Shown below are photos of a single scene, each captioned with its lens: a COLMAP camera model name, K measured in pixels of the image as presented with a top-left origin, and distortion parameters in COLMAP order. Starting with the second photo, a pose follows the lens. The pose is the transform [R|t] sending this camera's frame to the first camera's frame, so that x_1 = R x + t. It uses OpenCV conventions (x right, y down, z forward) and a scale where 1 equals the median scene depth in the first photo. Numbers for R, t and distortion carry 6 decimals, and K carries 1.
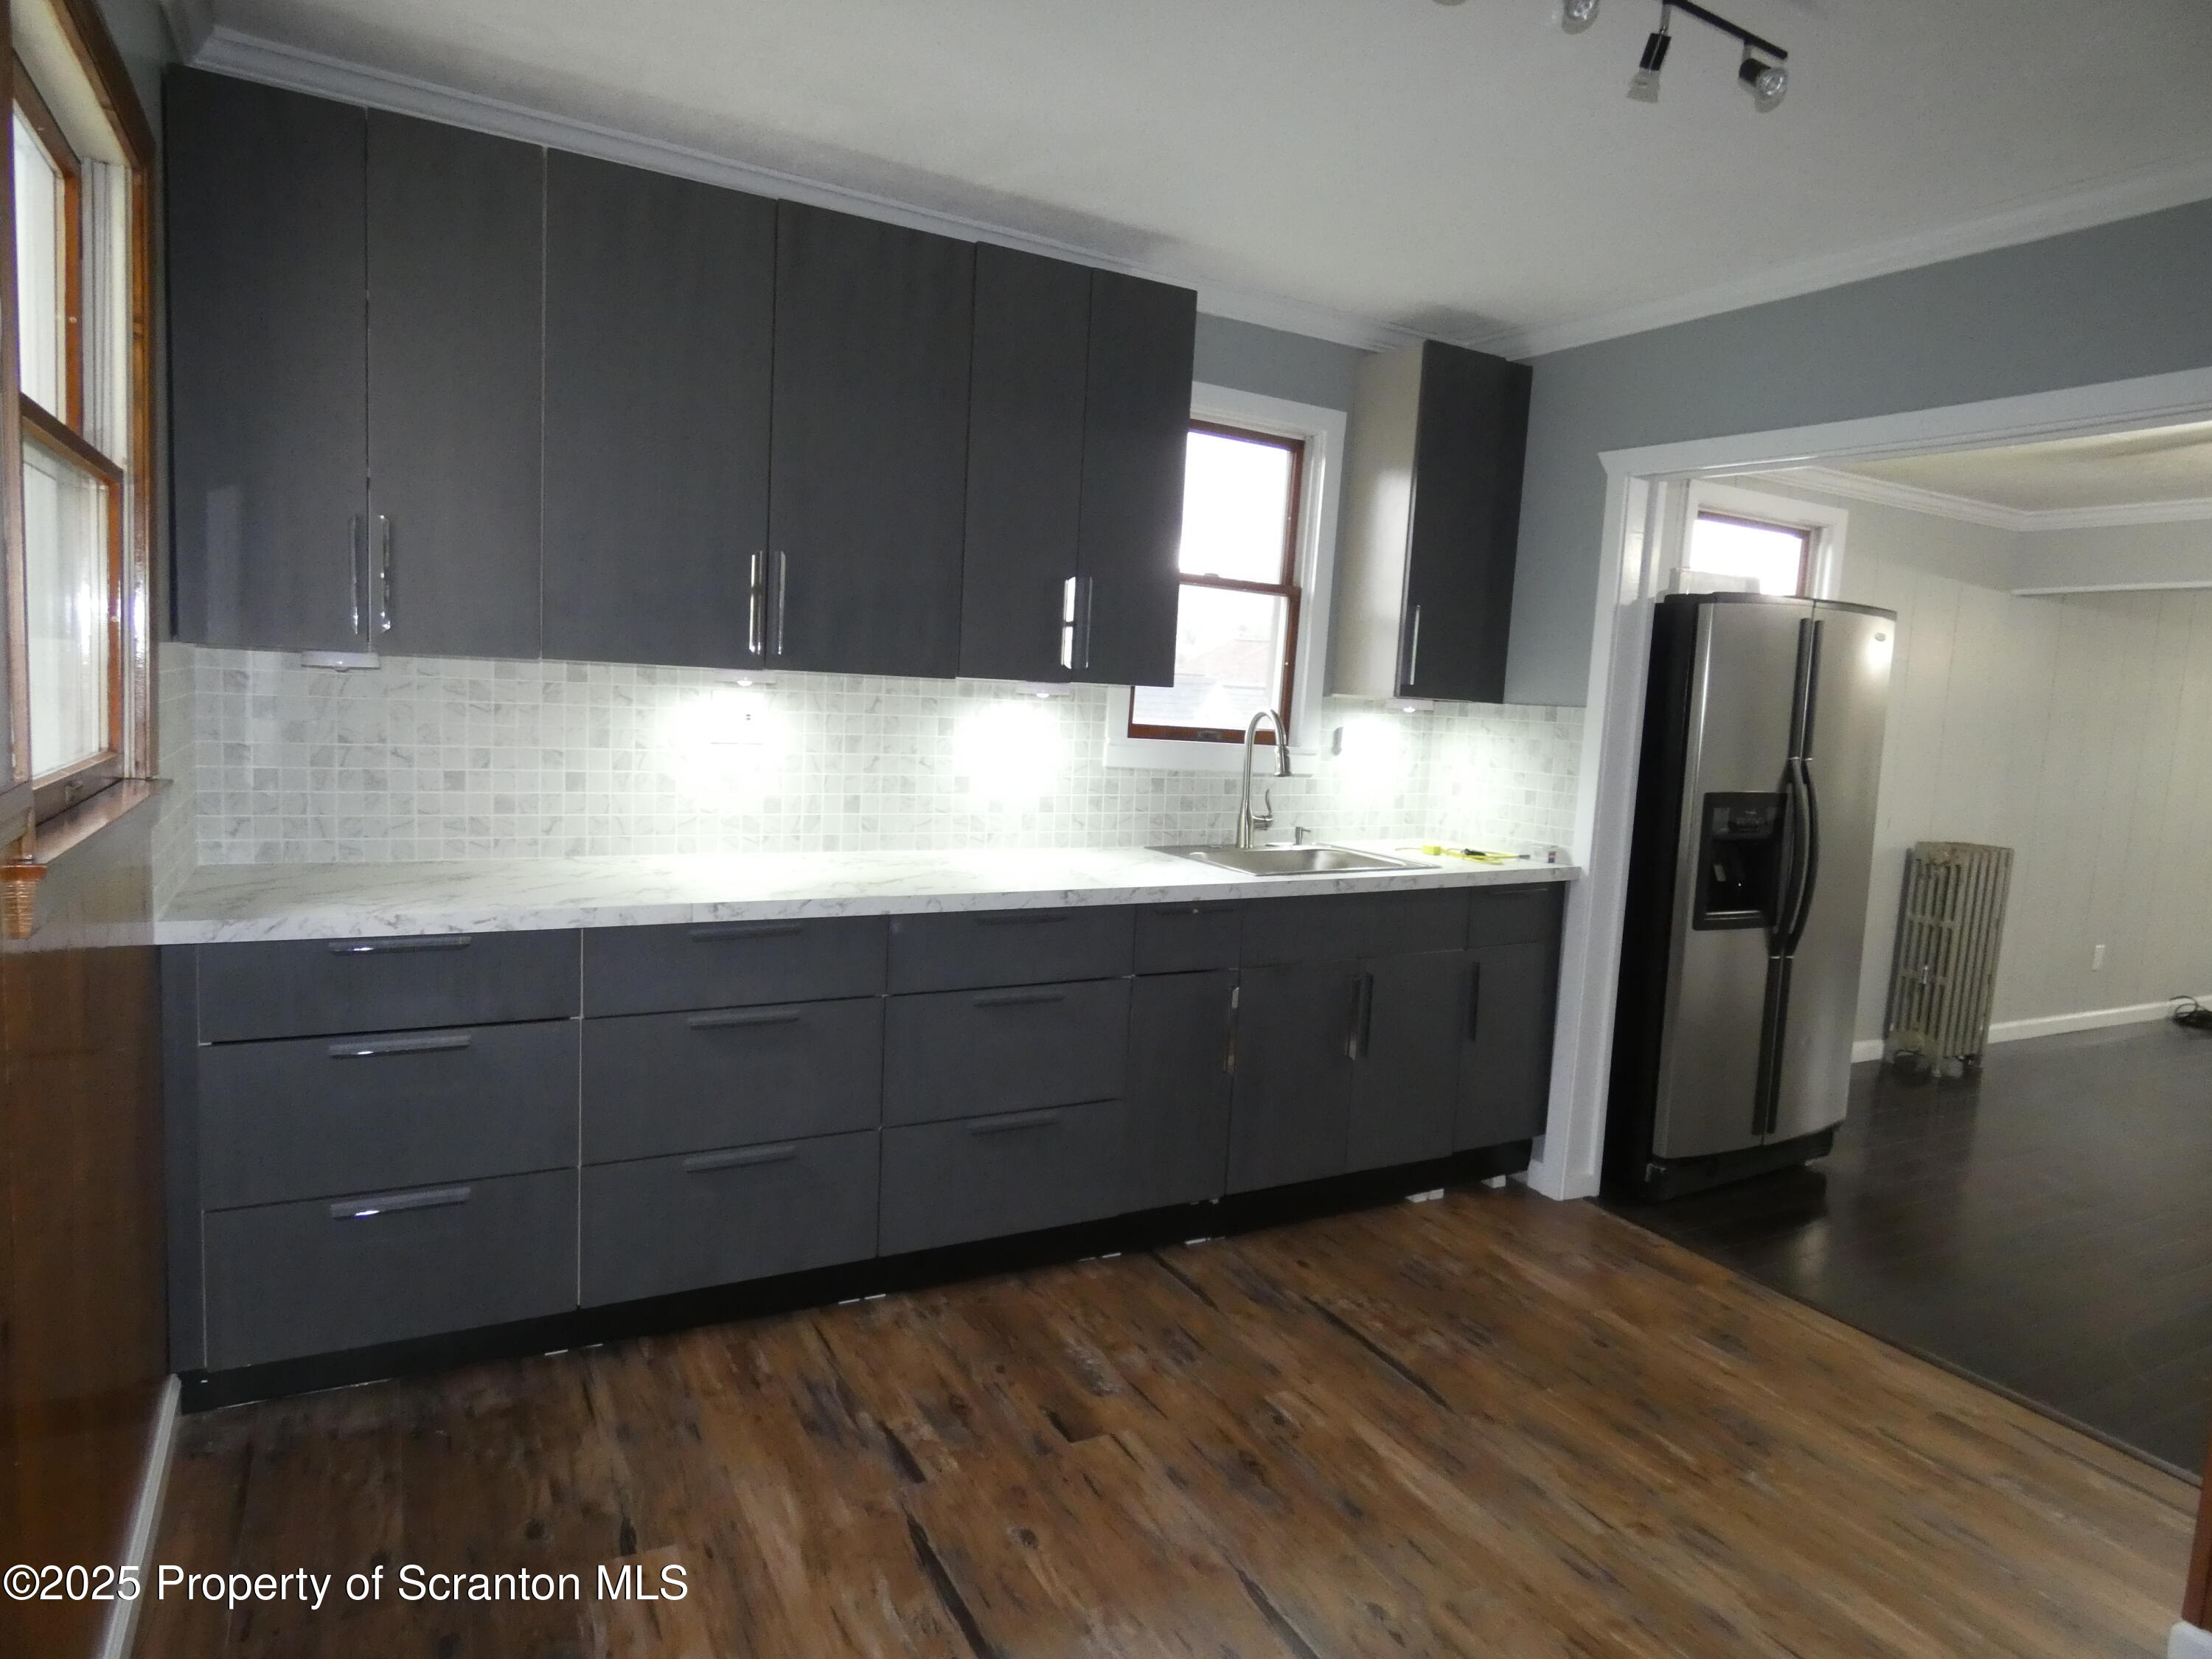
lens RADIAL K [[1324.6, 0, 1096.3], [0, 1324.6, 820.0], [0, 0, 1]] dist [-0.002322, -0.000086]
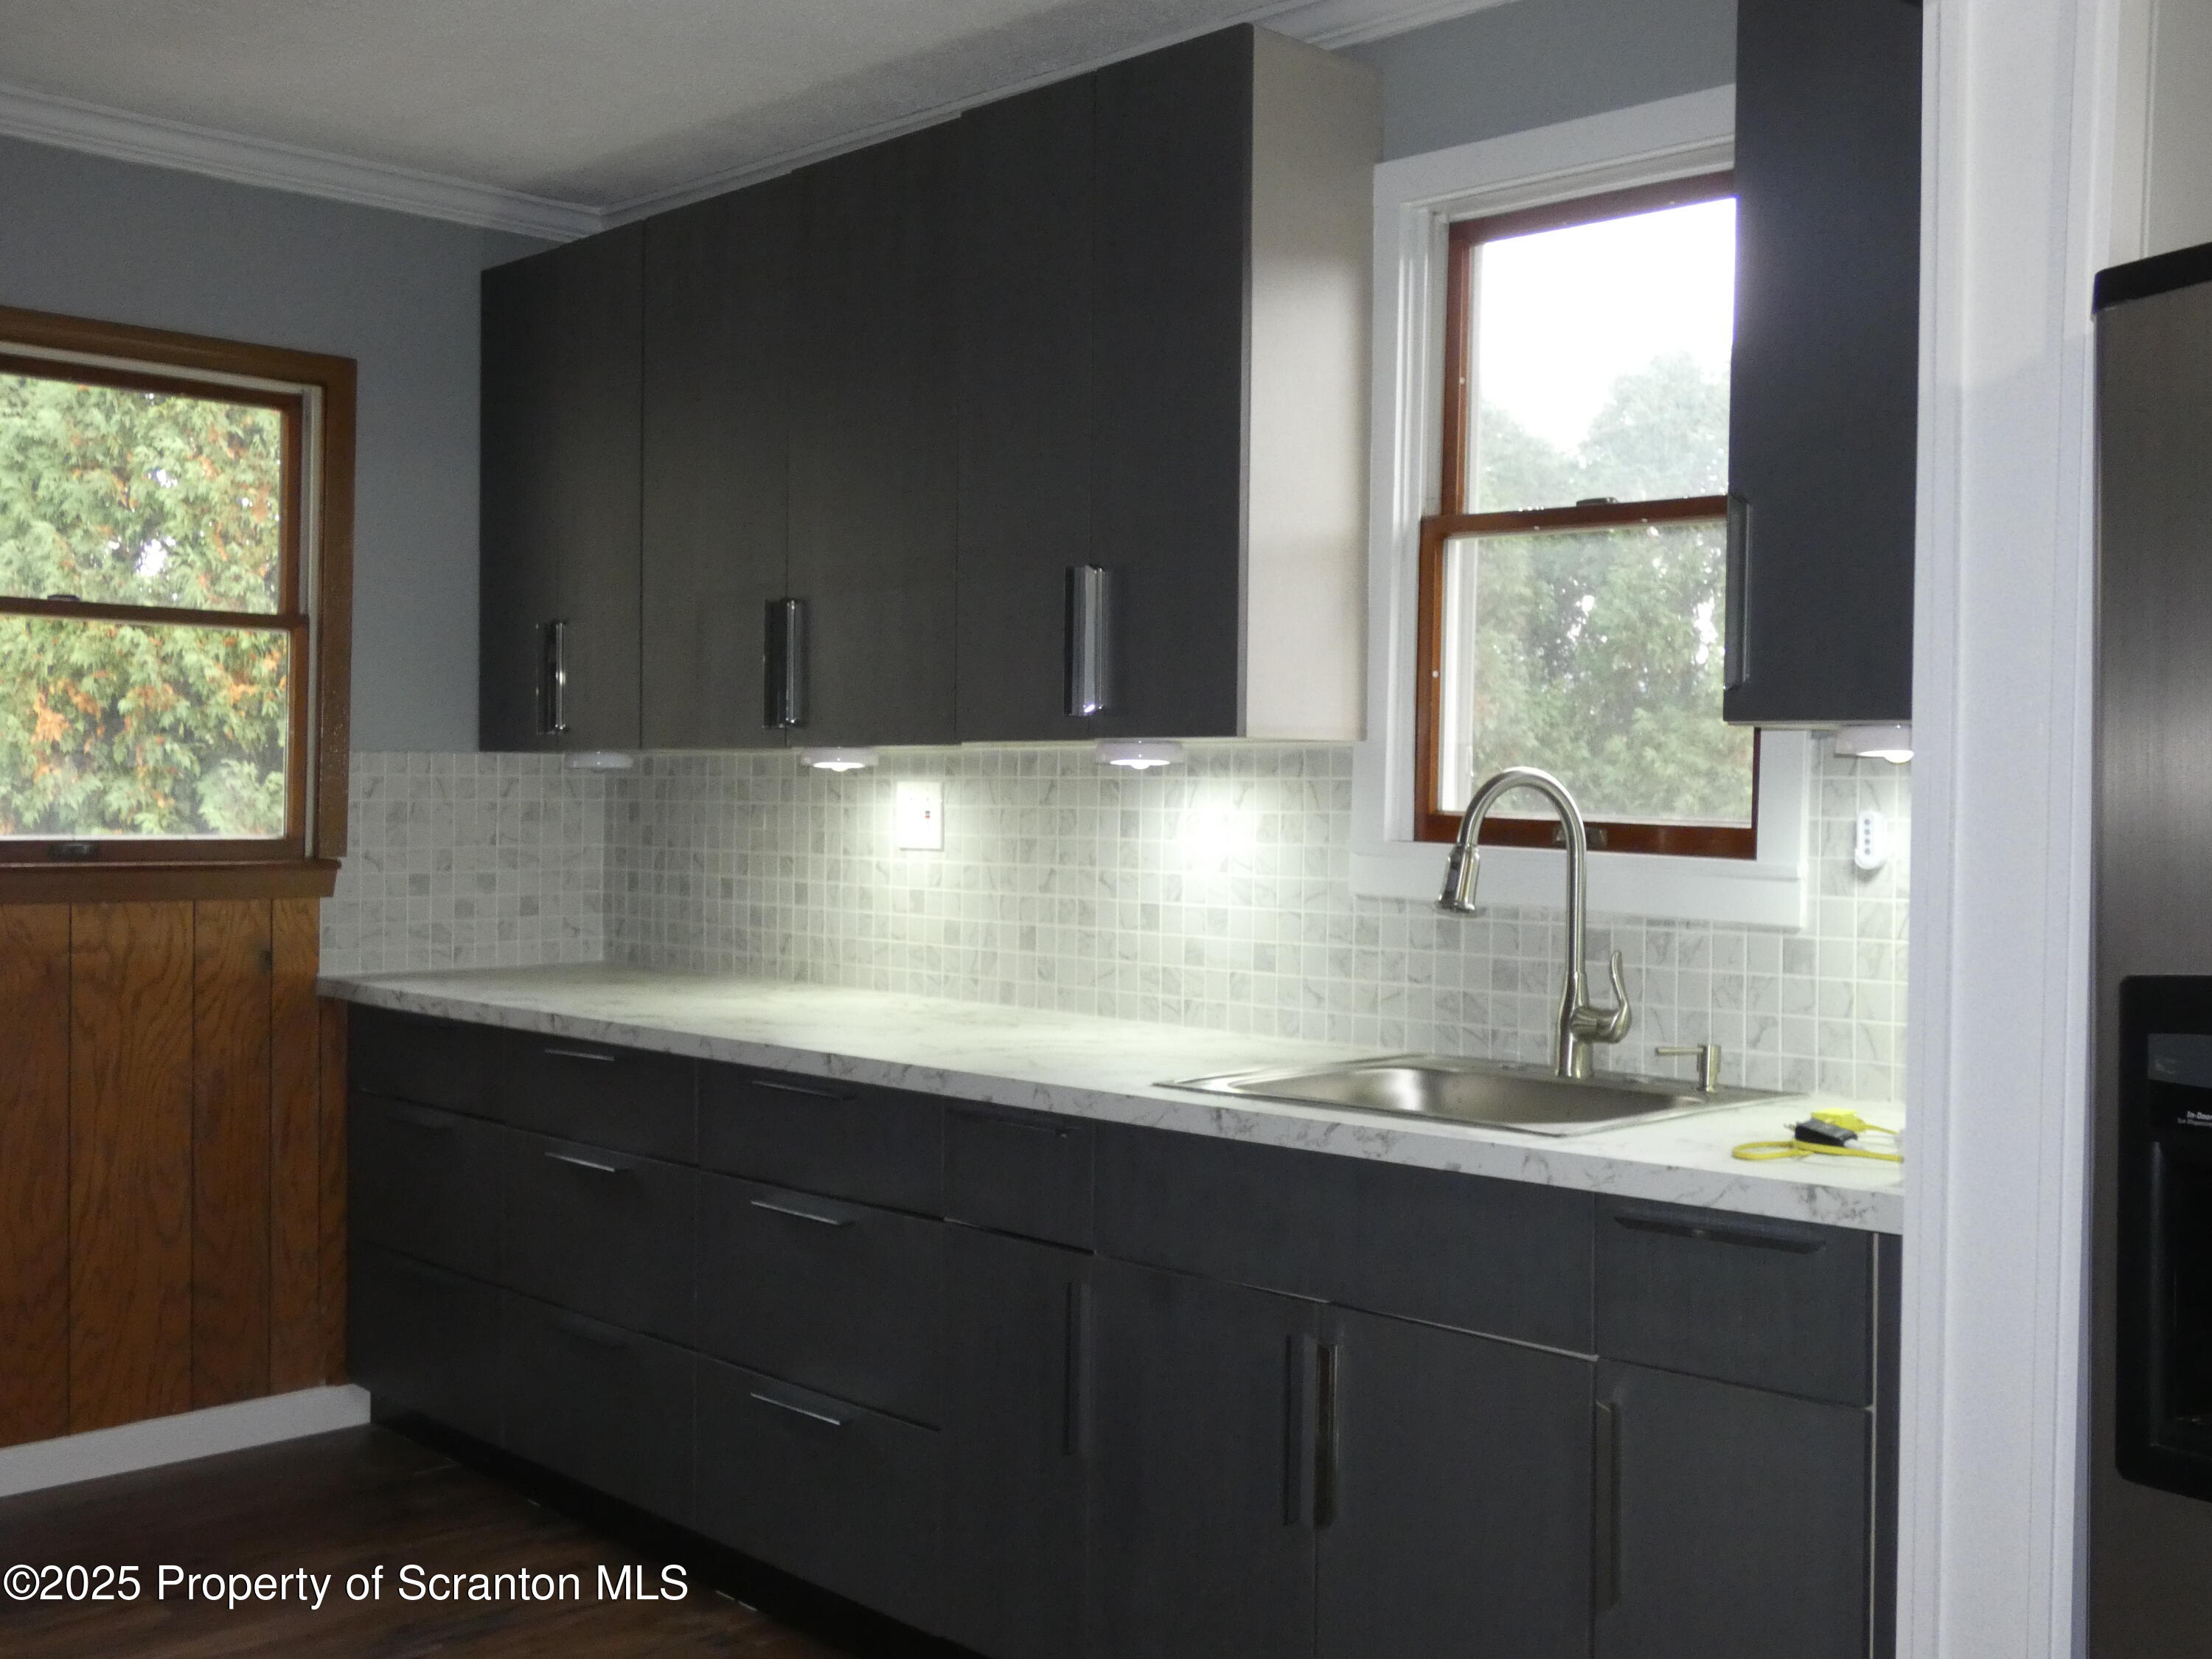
lens RADIAL K [[2263.7, 0, 1101.4], [0, 2263.7, 826.3], [0, 0, 1]] dist [0.003670, 0.000000]
pose [[0.268673, -0.030561, -0.962746, 0.953189], [-0.093094, 0.993994, -0.057532, -0.005691], [0.958722, 0.105084, 0.264215, 0.720260]]
